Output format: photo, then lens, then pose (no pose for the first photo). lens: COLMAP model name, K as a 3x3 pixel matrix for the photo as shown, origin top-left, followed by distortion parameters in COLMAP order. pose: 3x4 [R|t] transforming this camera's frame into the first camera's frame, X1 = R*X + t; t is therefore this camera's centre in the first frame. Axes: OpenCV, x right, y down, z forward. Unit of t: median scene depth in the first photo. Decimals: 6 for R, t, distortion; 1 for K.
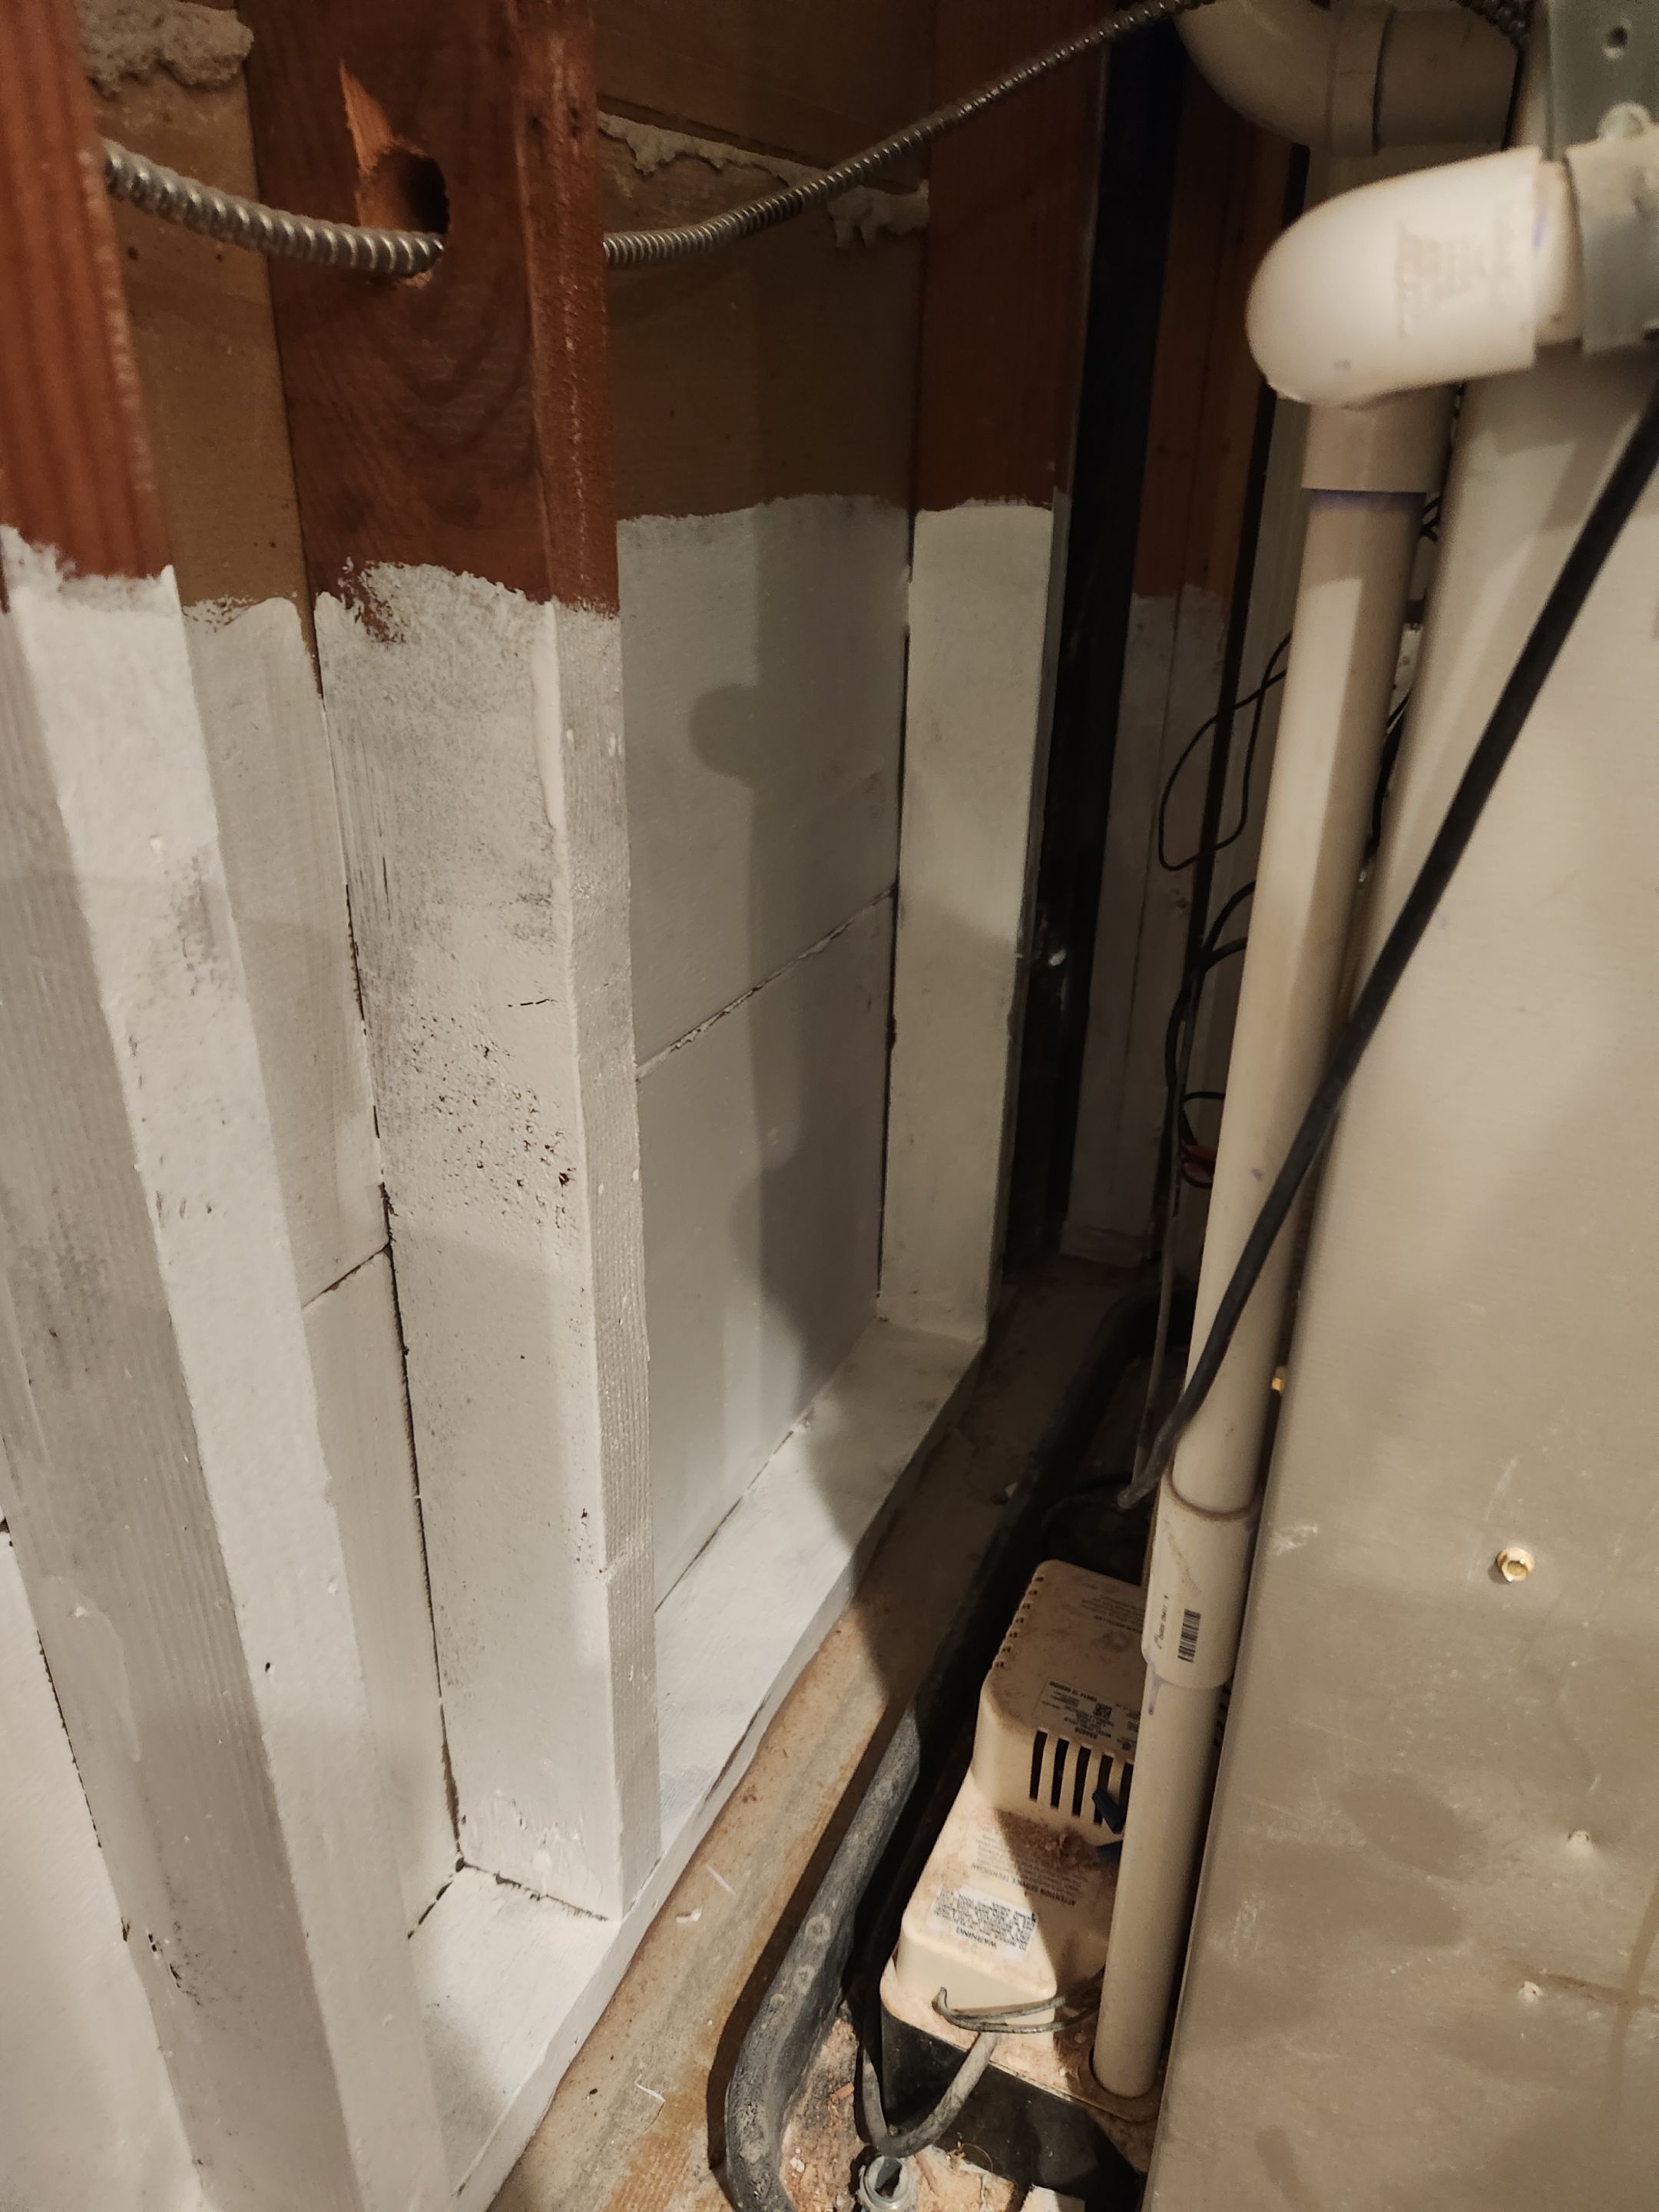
lens RADIAL K [[1529.4, 0, 873.1], [0, 1529.4, 1105.9], [0, 0, 1]] dist [0.052543, -0.047146]
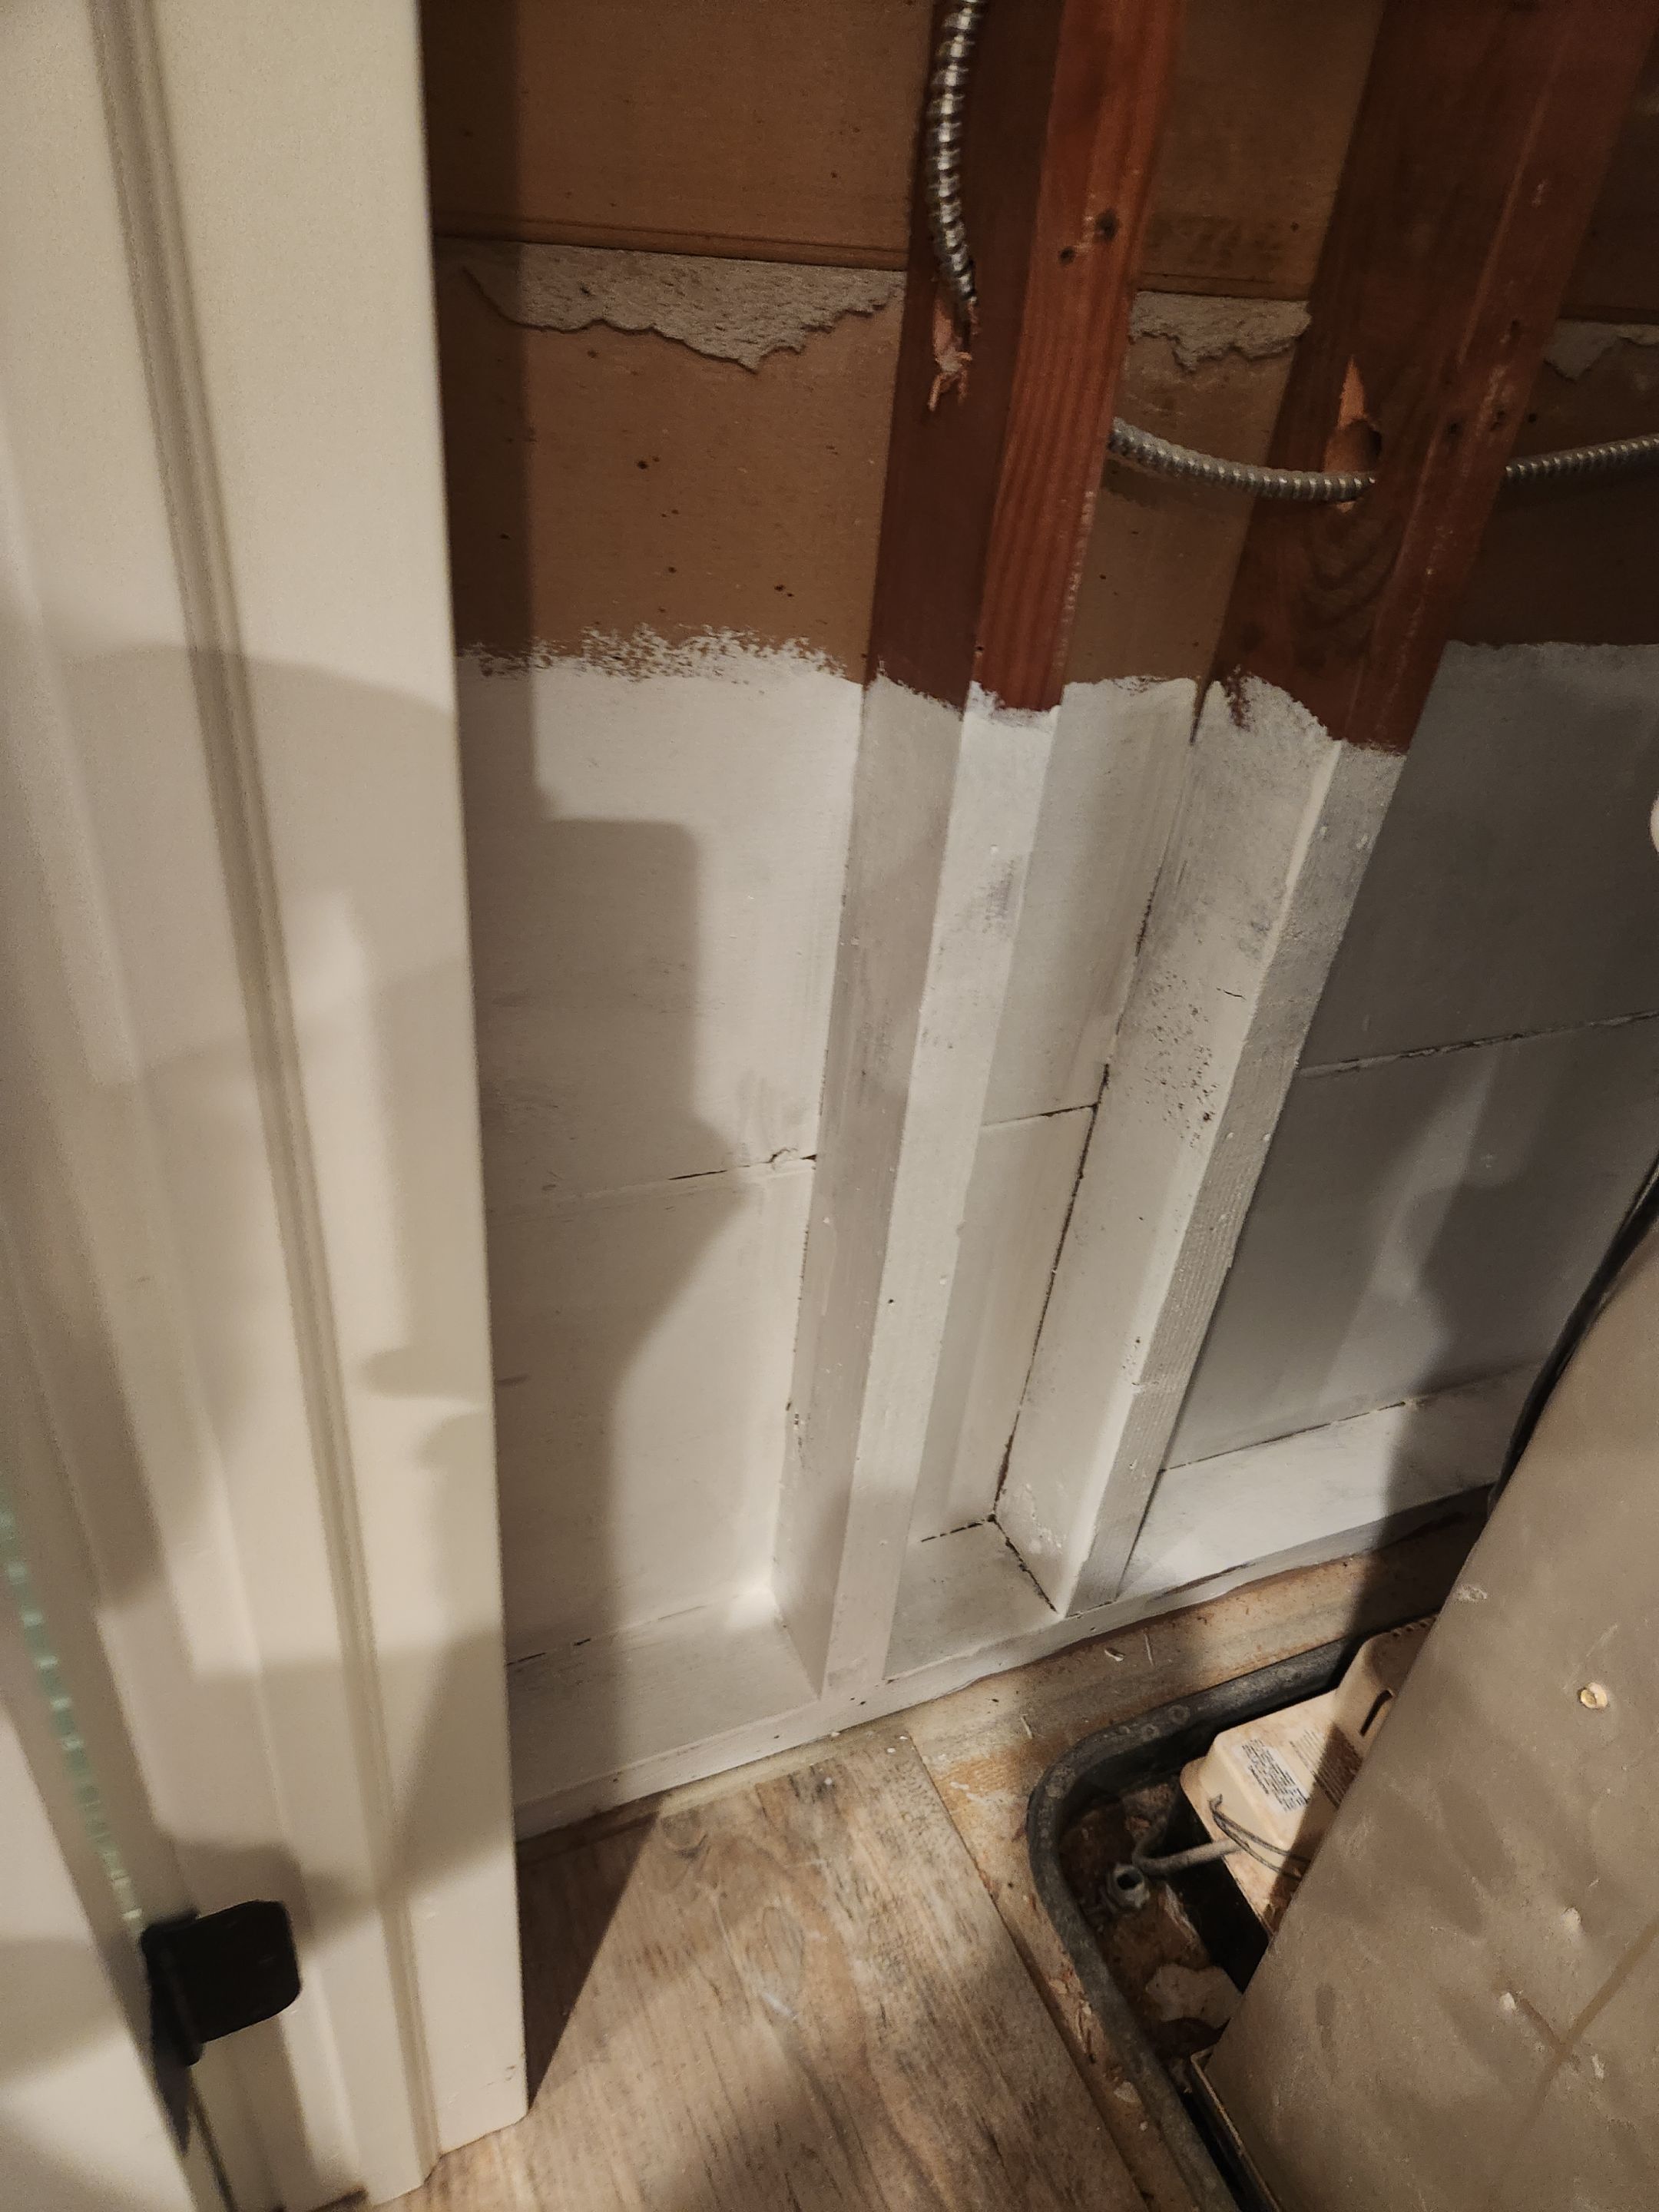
lens RADIAL K [[1529.4, 0, 828.7], [0, 1529.4, 1116.2], [0, 0, 1]] dist [0.052543, -0.047146]
pose [[0.719650, 0.436149, -0.540258, 0.340041], [-0.374212, 0.899048, 0.227330, -0.158564], [0.584867, 0.038573, 0.810212, -0.365765]]
